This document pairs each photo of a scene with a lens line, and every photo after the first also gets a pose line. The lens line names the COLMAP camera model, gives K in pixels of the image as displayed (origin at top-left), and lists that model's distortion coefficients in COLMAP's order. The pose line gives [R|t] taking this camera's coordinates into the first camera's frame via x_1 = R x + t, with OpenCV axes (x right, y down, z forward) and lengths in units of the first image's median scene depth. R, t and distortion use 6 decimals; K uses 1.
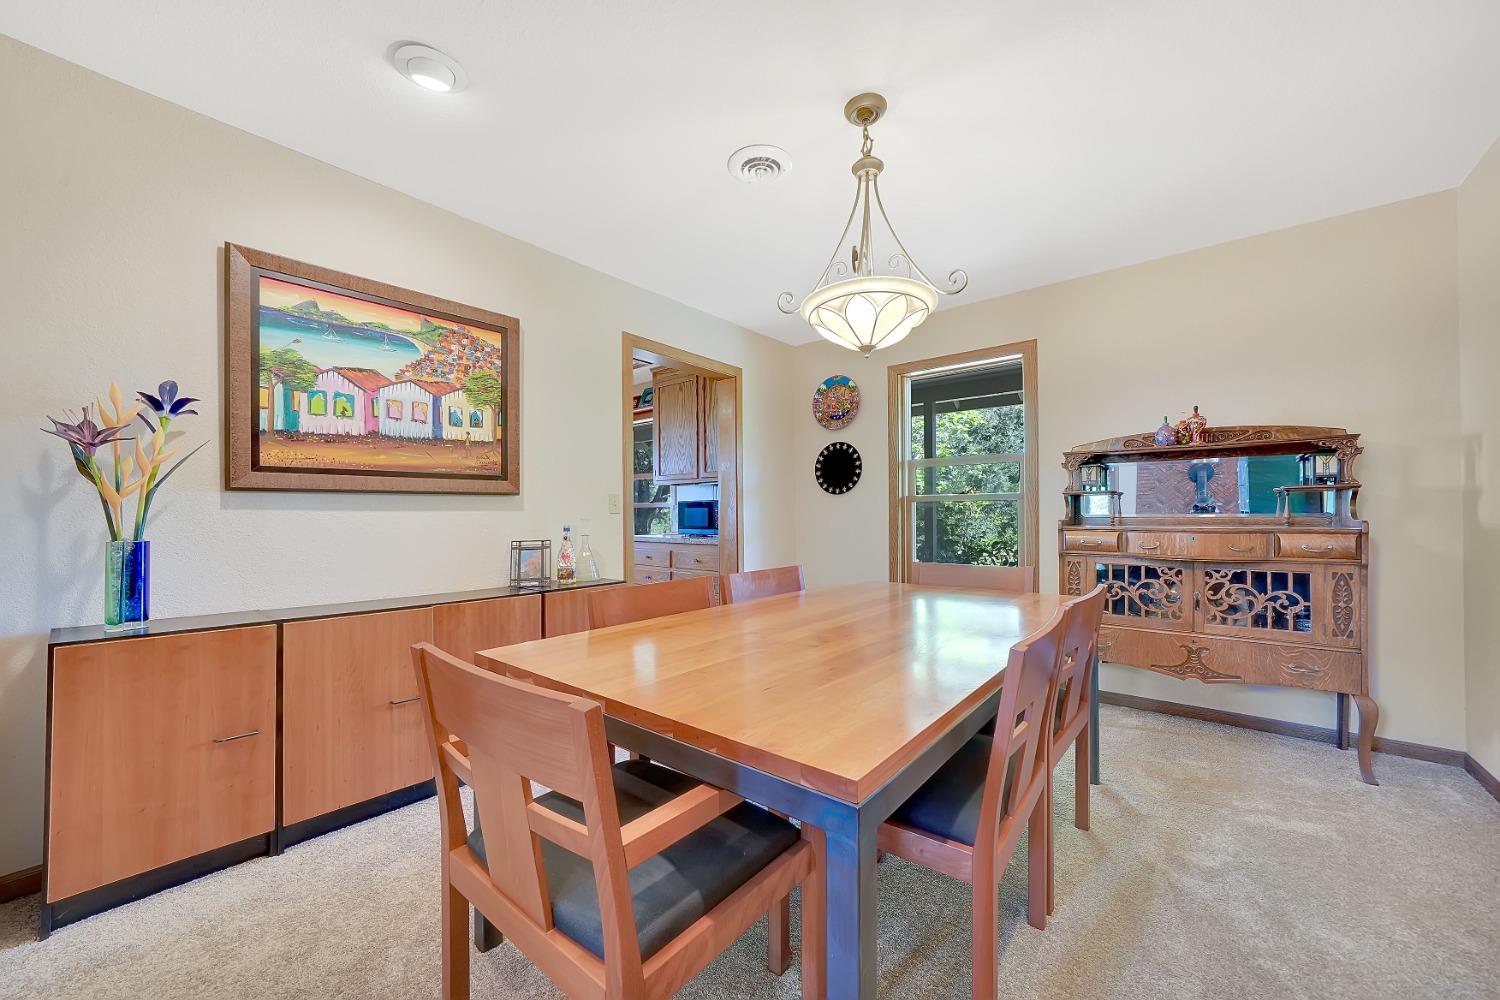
lens RADIAL K [[570.0, 0, 751.5], [0, 570.0, 505.6], [0, 0, 1]] dist [0.000201, -0.000089]
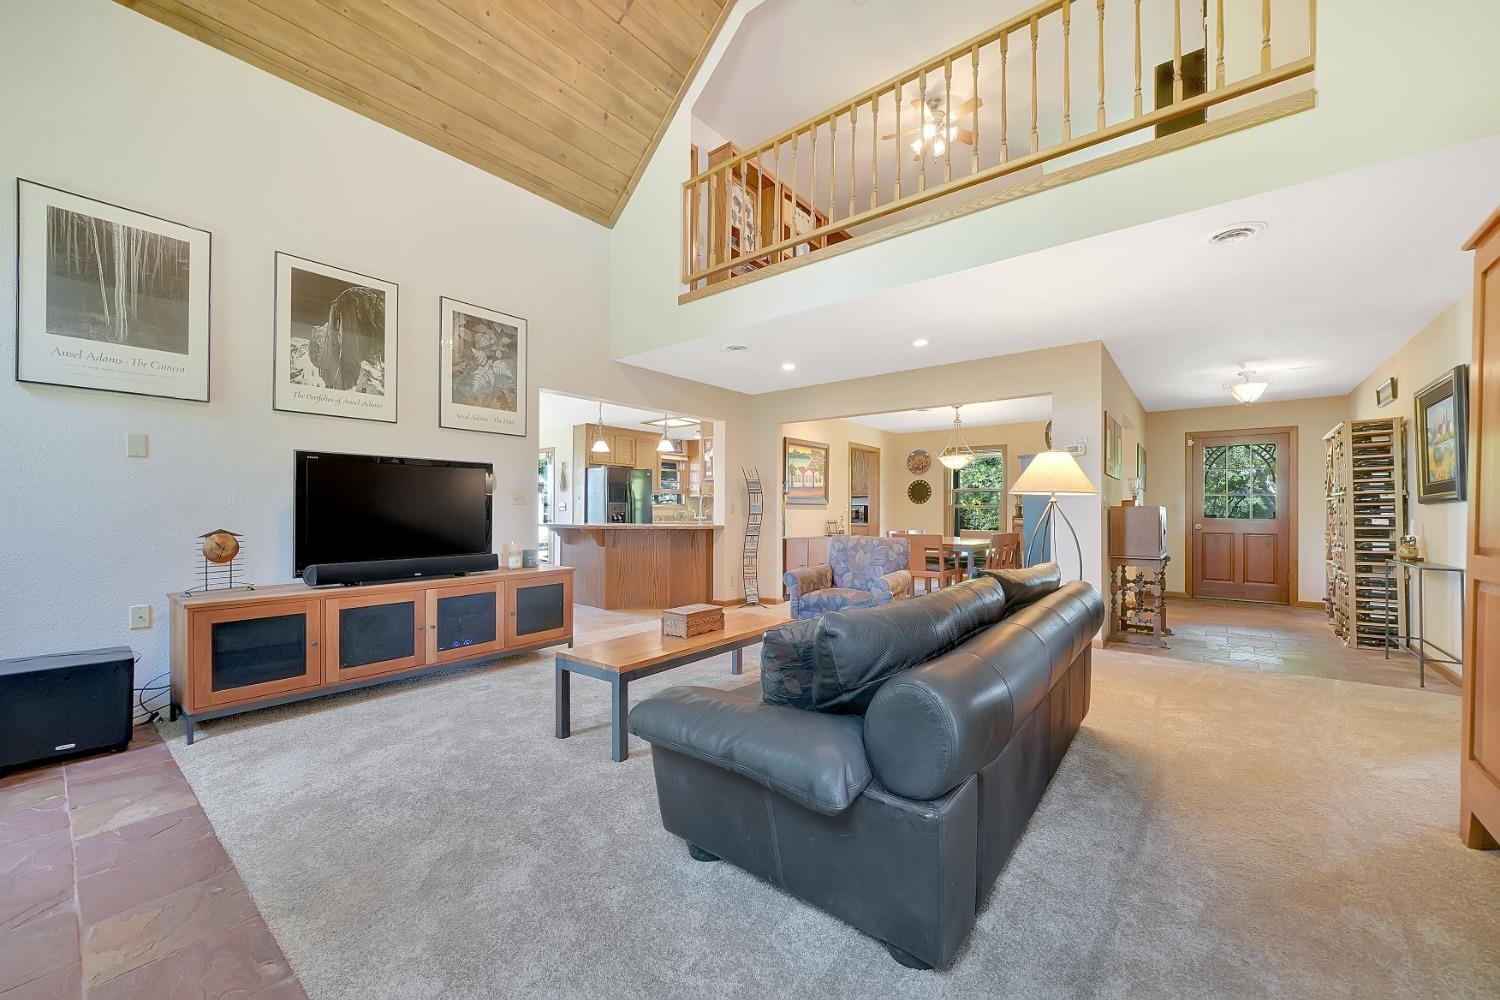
lens RADIAL K [[570.0, 0, 748.1], [0, 570.0, 509.6], [0, 0, 1]] dist [0.000201, -0.000089]
pose [[0.999935, 0.011300, 0.001202, -0.874695], [-0.011303, 0.999933, 0.002585, 0.002557], [-0.001173, -0.002598, 0.999996, -2.034110]]
